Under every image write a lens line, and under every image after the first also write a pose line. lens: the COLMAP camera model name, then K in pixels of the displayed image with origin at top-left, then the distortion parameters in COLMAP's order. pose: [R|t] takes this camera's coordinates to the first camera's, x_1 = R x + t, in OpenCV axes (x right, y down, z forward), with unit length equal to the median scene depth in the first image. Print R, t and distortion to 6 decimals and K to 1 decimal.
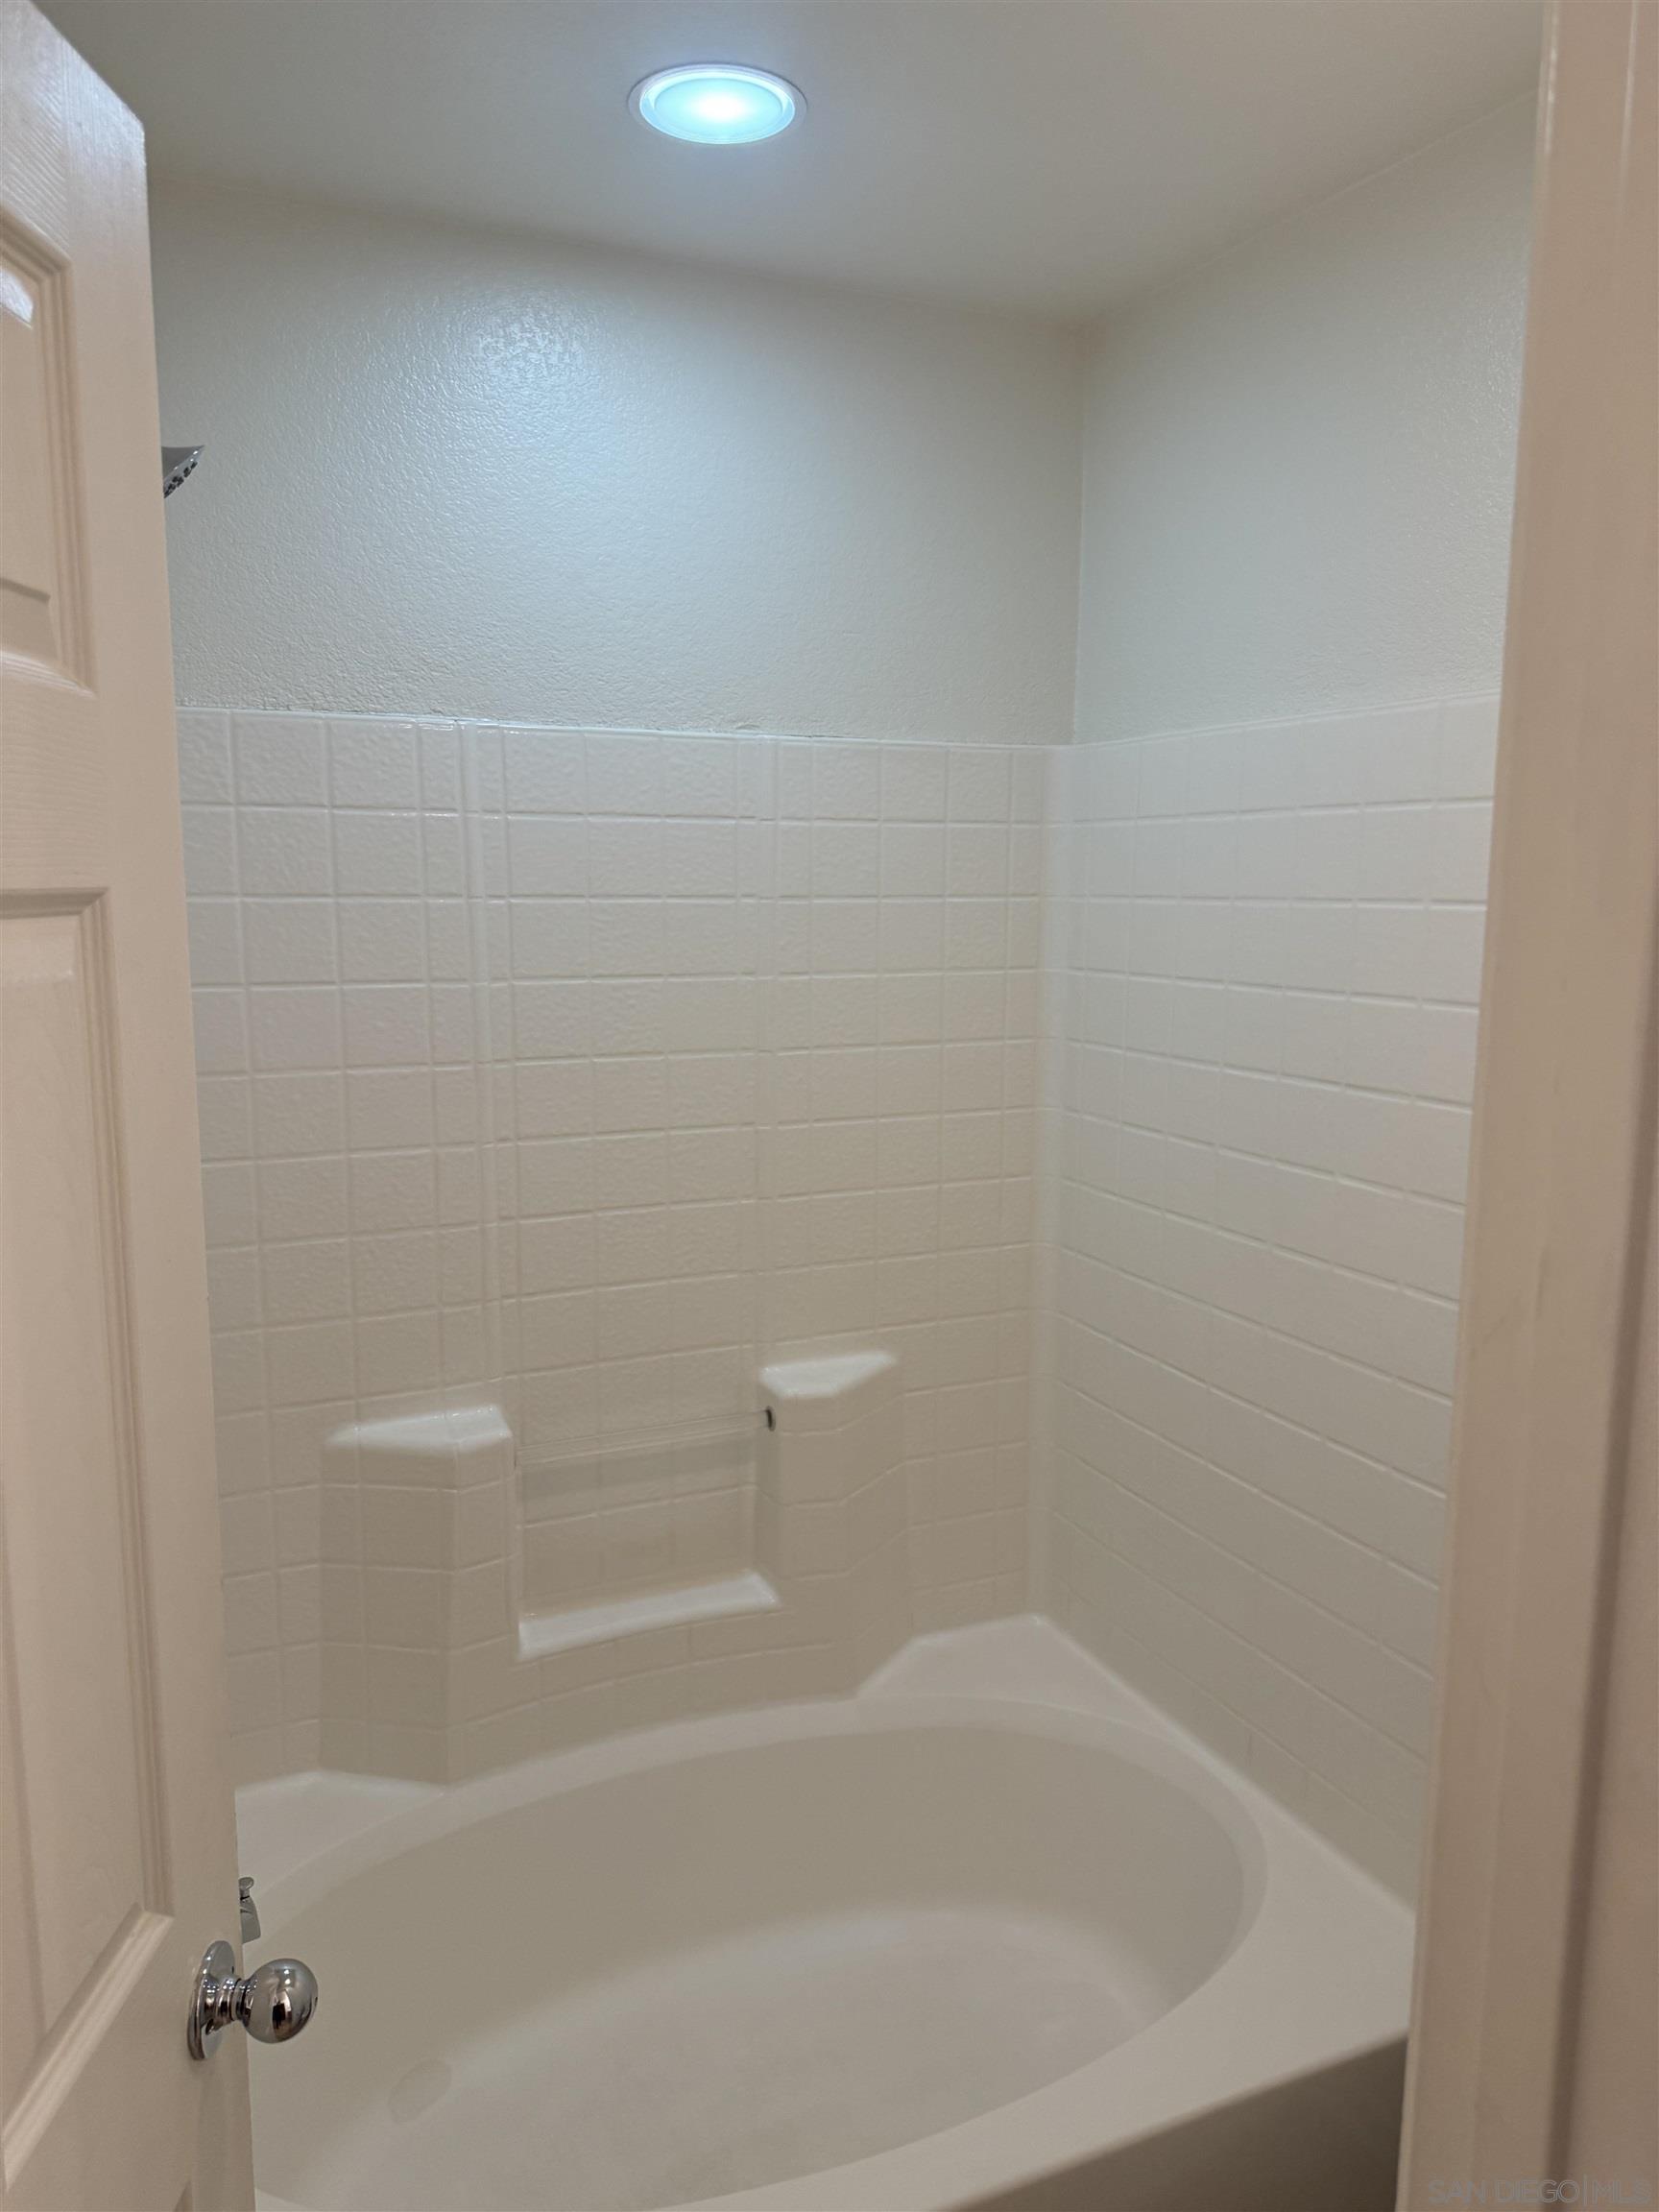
lens RADIAL K [[1529.2, 0, 829.5], [0, 1529.2, 1106.0], [0, 0, 1]] dist [0.003726, -0.029354]
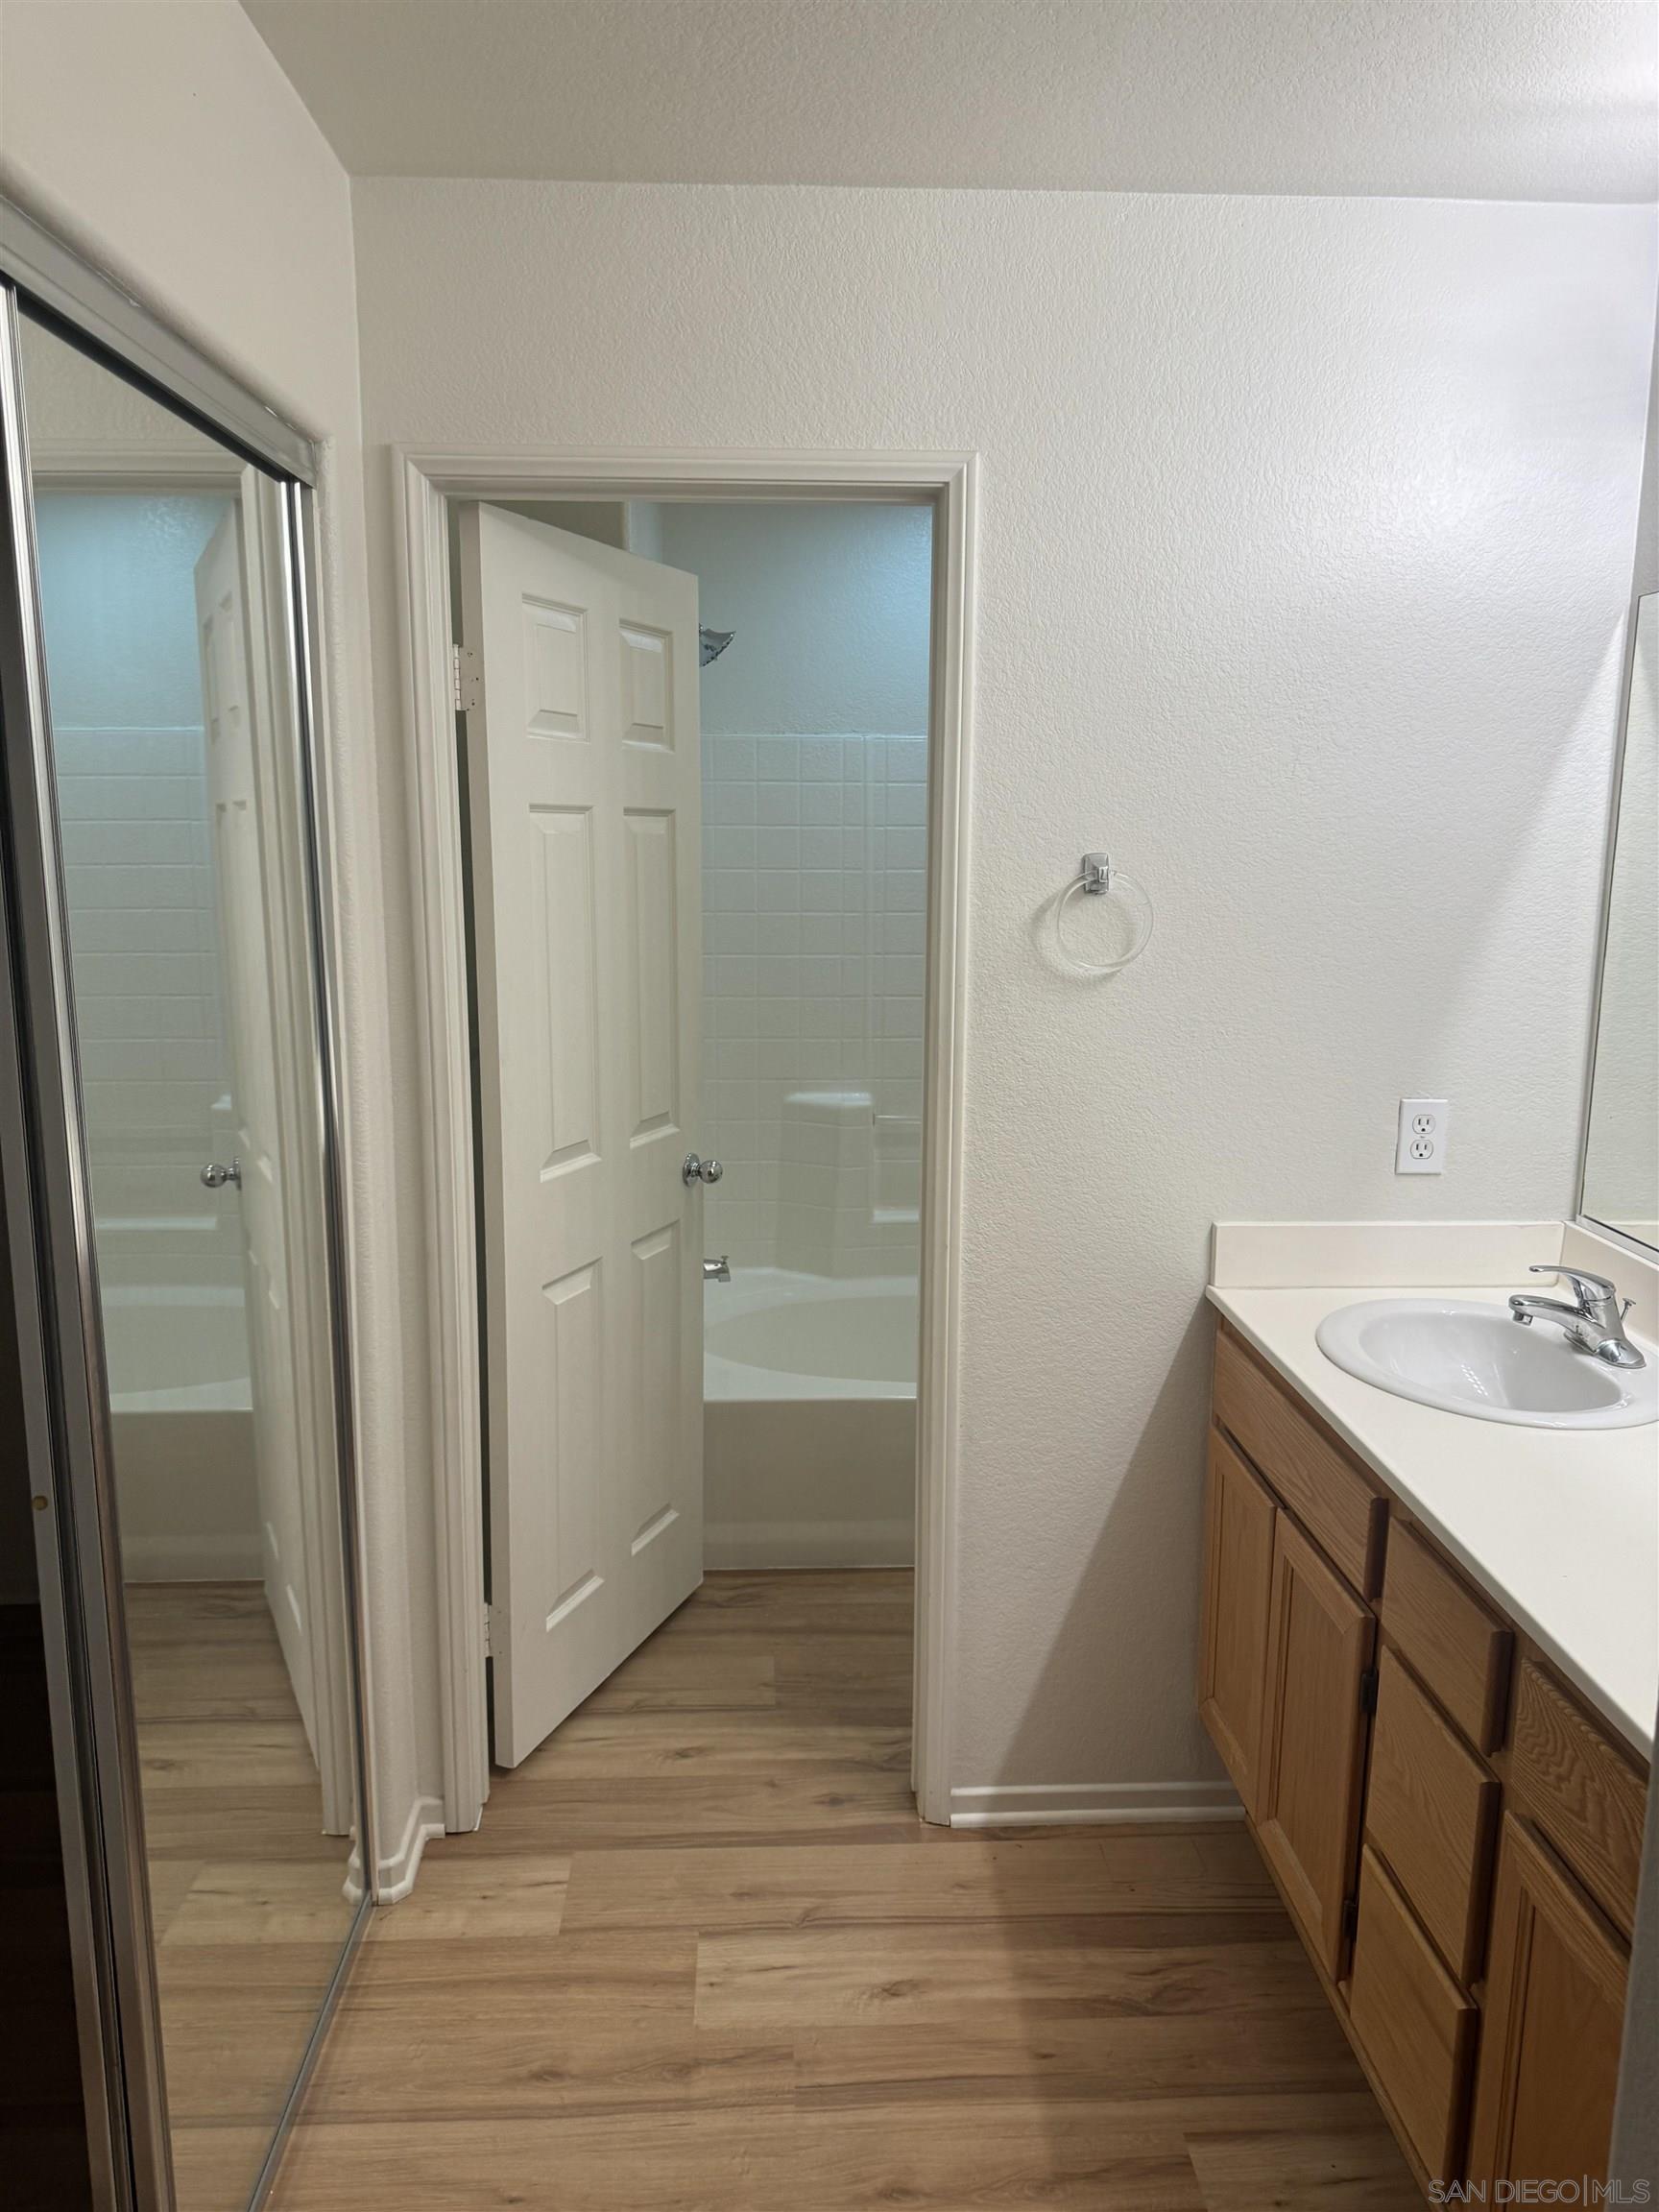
lens RADIAL K [[1529.2, 0, 829.5], [0, 1529.2, 1106.0], [0, 0, 1]] dist [0.003726, -0.029354]
pose [[0.926142, 0.059401, -0.372468, 0.472335], [-0.050865, 0.998170, 0.032713, 0.159210], [0.373729, -0.011351, 0.927468, -0.835938]]
